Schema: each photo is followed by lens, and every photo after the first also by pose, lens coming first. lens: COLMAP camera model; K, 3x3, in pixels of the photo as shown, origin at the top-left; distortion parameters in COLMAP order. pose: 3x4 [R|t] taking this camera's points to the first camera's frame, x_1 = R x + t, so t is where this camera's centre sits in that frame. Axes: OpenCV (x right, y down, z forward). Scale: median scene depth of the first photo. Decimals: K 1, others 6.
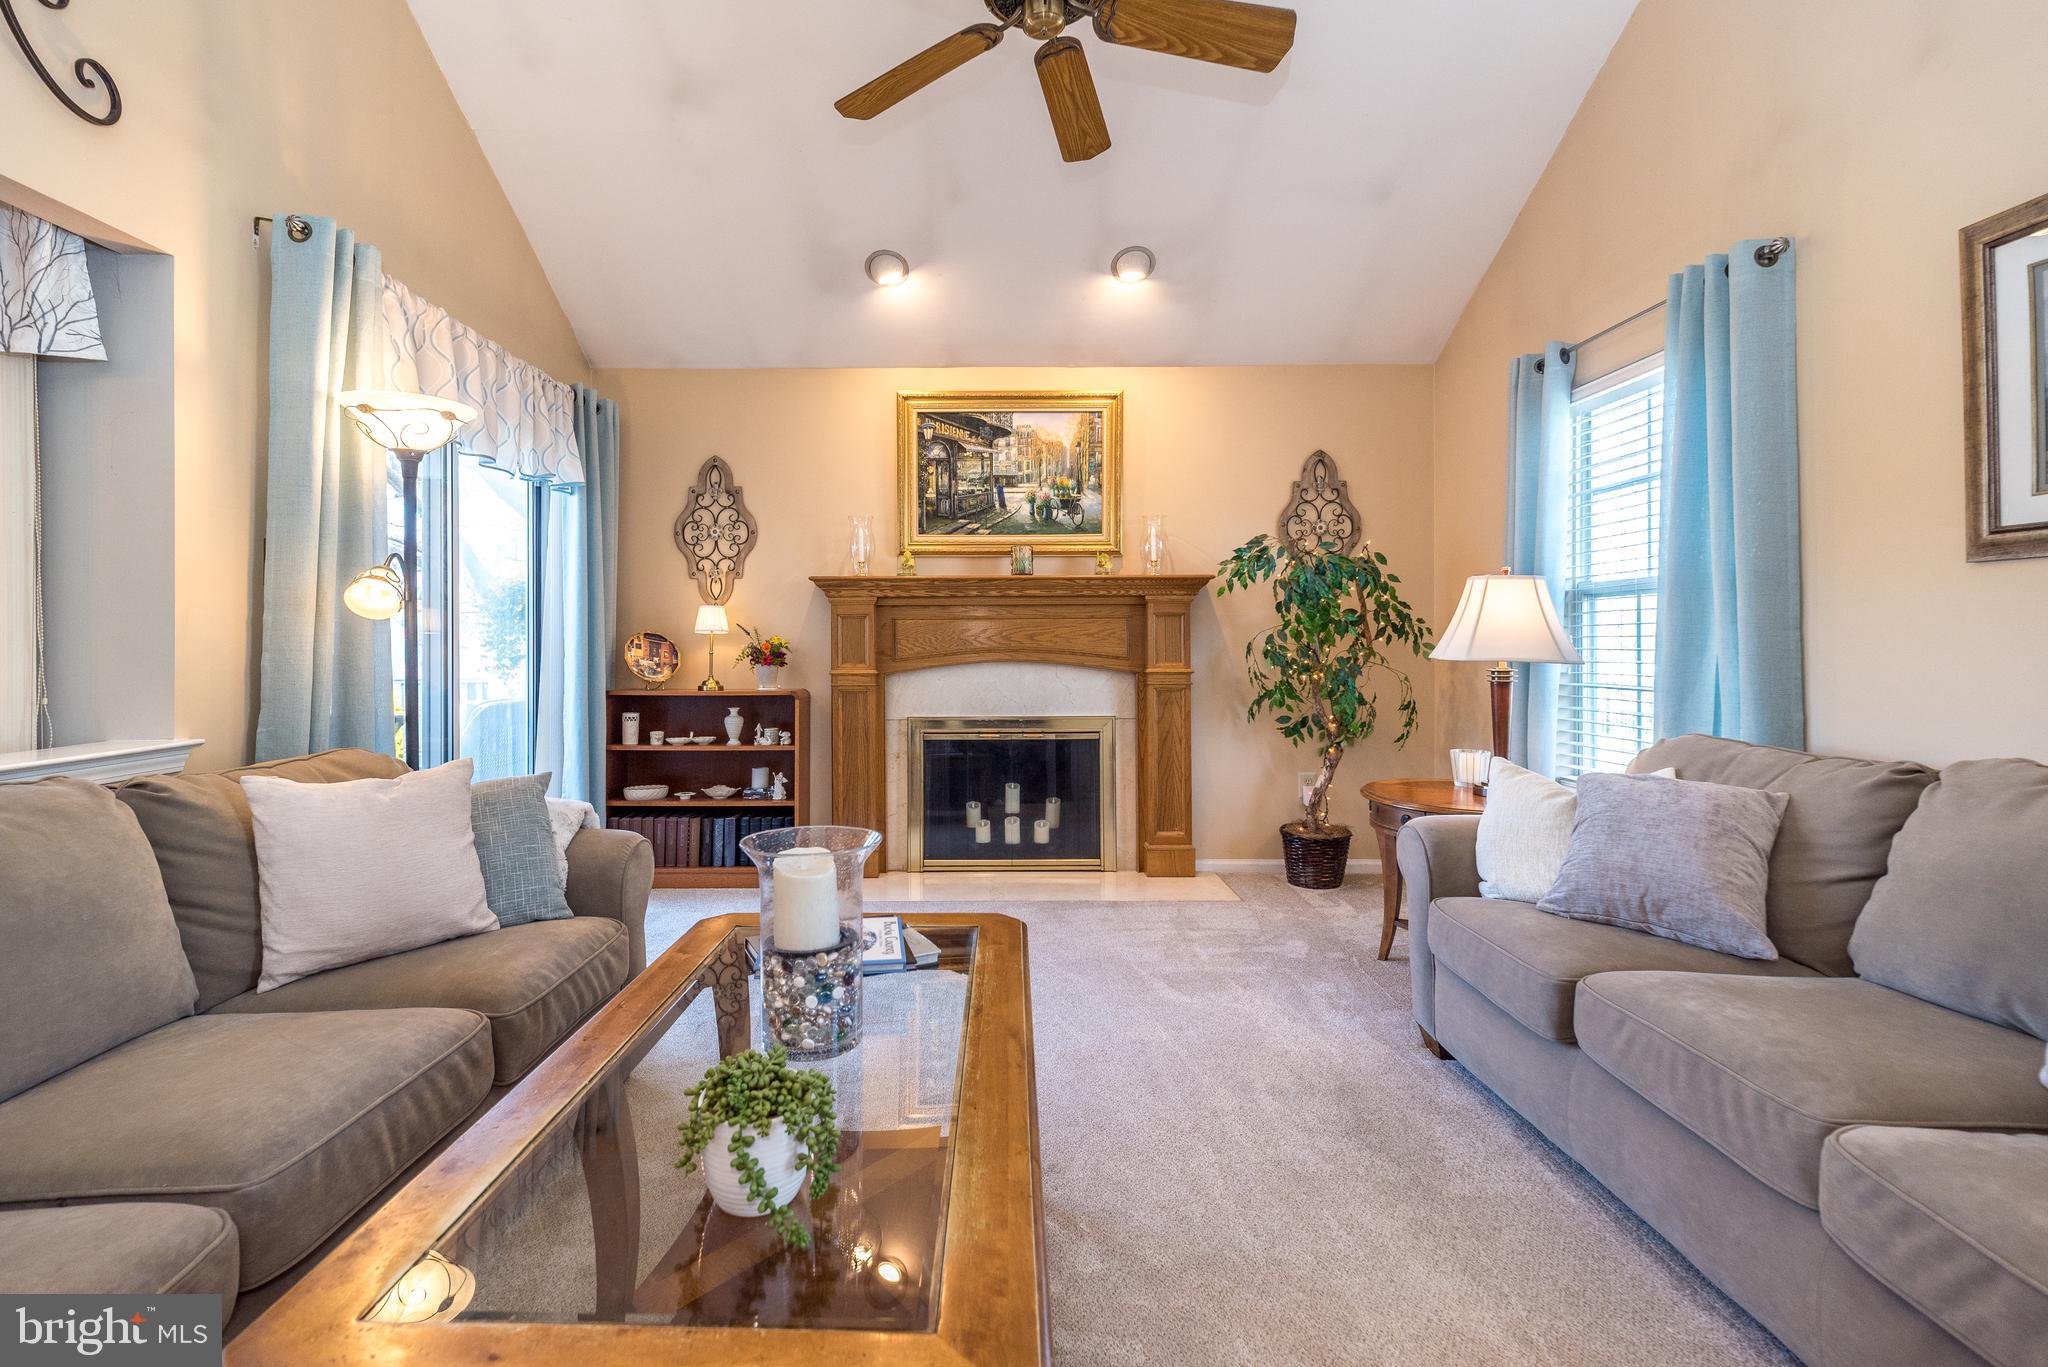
lens RADIAL K [[897.7, 0, 1012.7], [0, 897.7, 658.5], [0, 0, 1]] dist [0.008138, -0.000488]
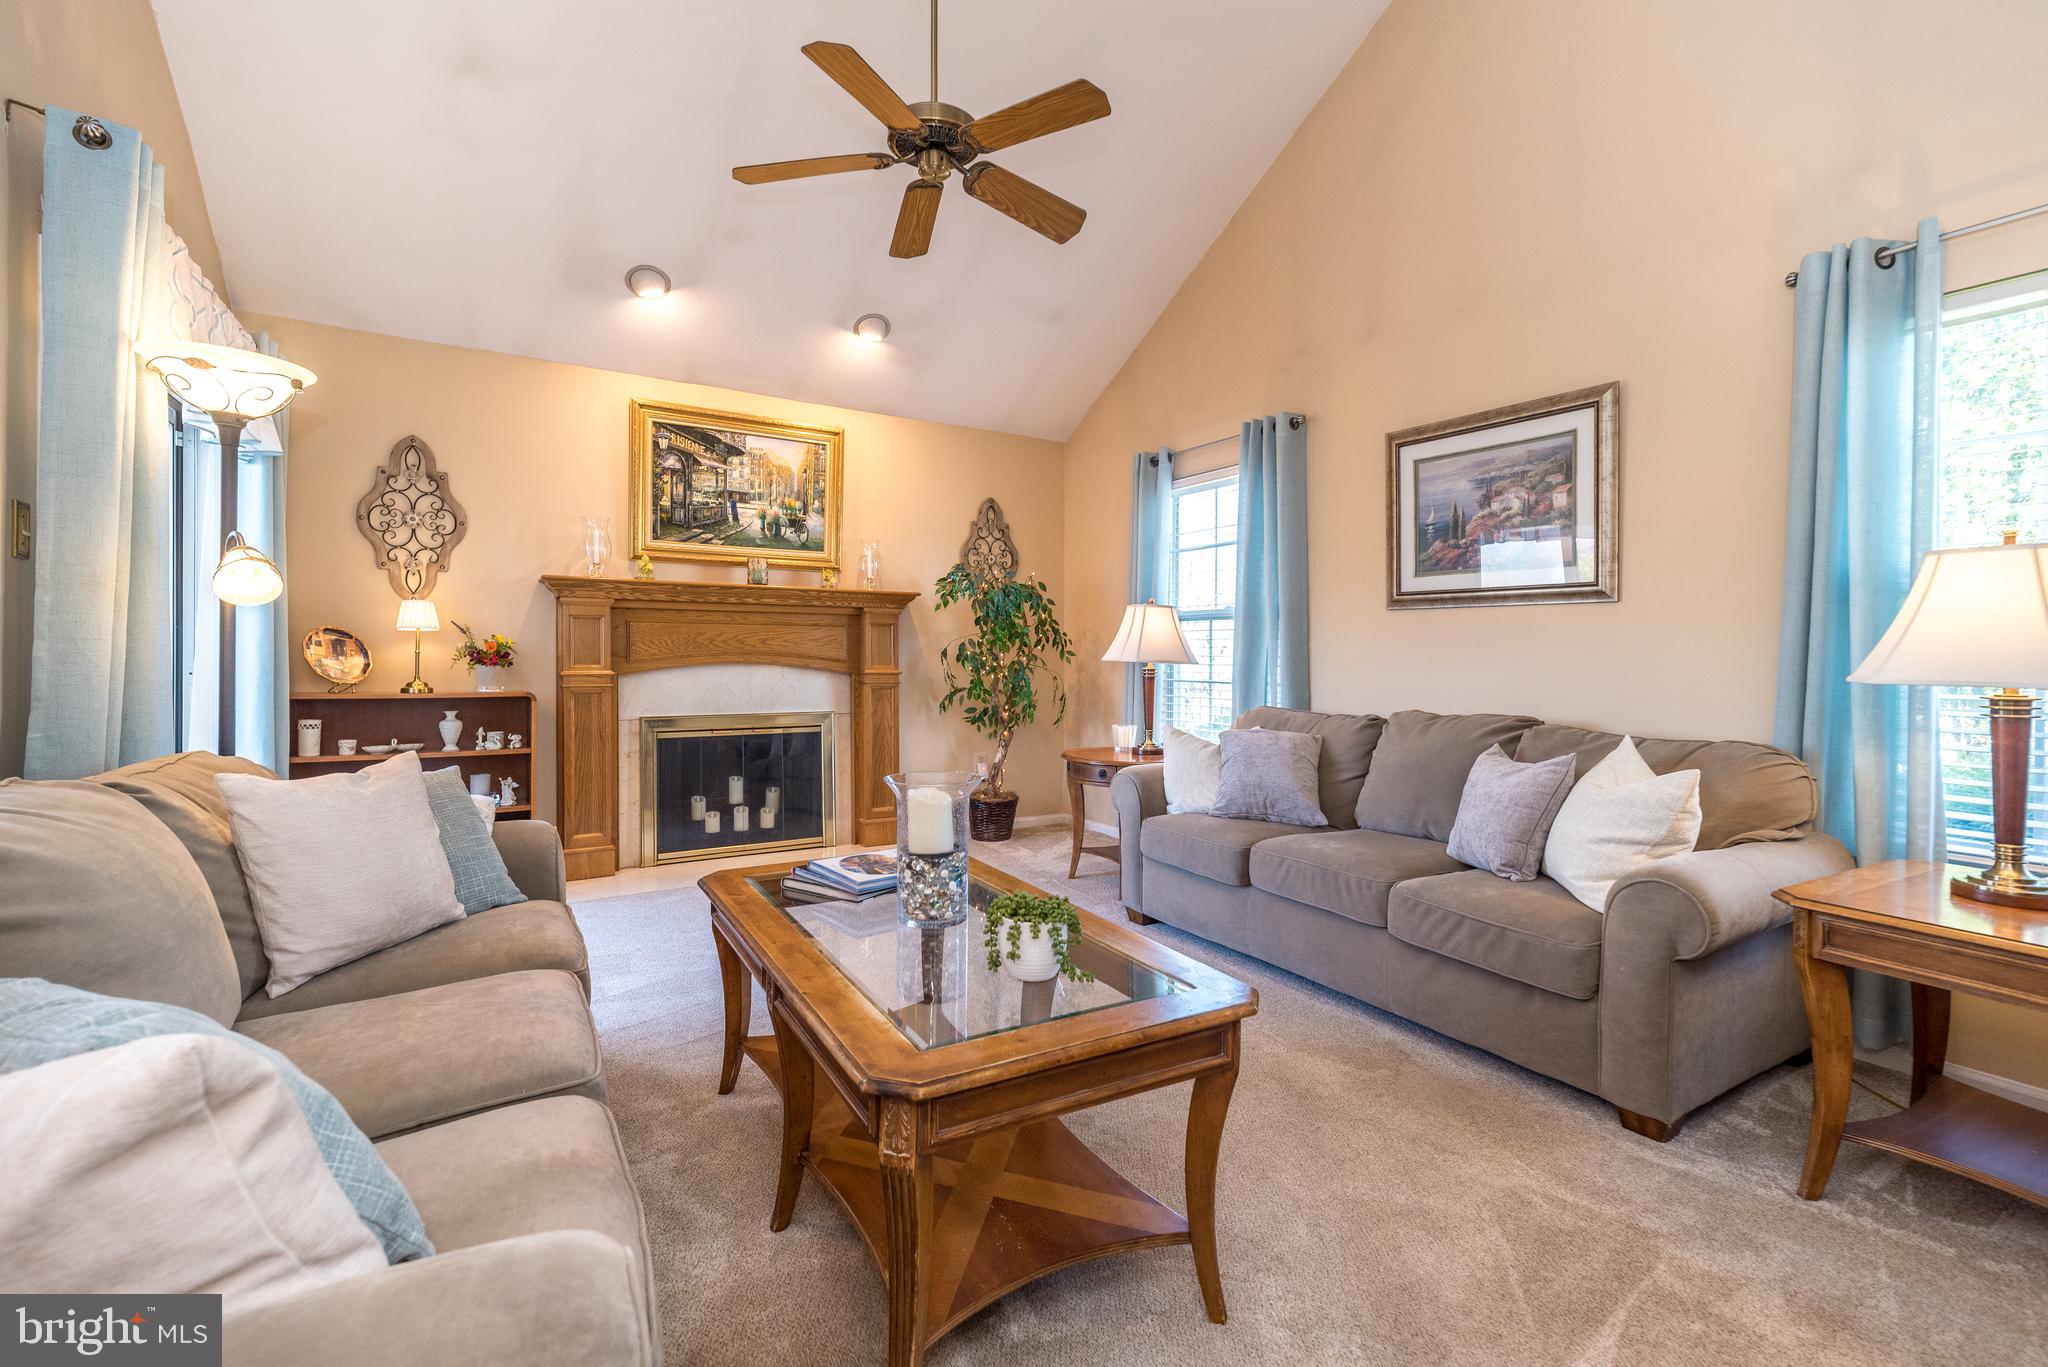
lens RADIAL K [[897.7, 0, 1012.7], [0, 897.7, 676.0], [0, 0, 1]] dist [0.008138, -0.000488]
pose [[0.851852, -0.001696, 0.523779, -0.336564], [-0.002047, 0.999976, 0.006566, 0.011898], [-0.523778, -0.006665, 0.851829, -0.108221]]
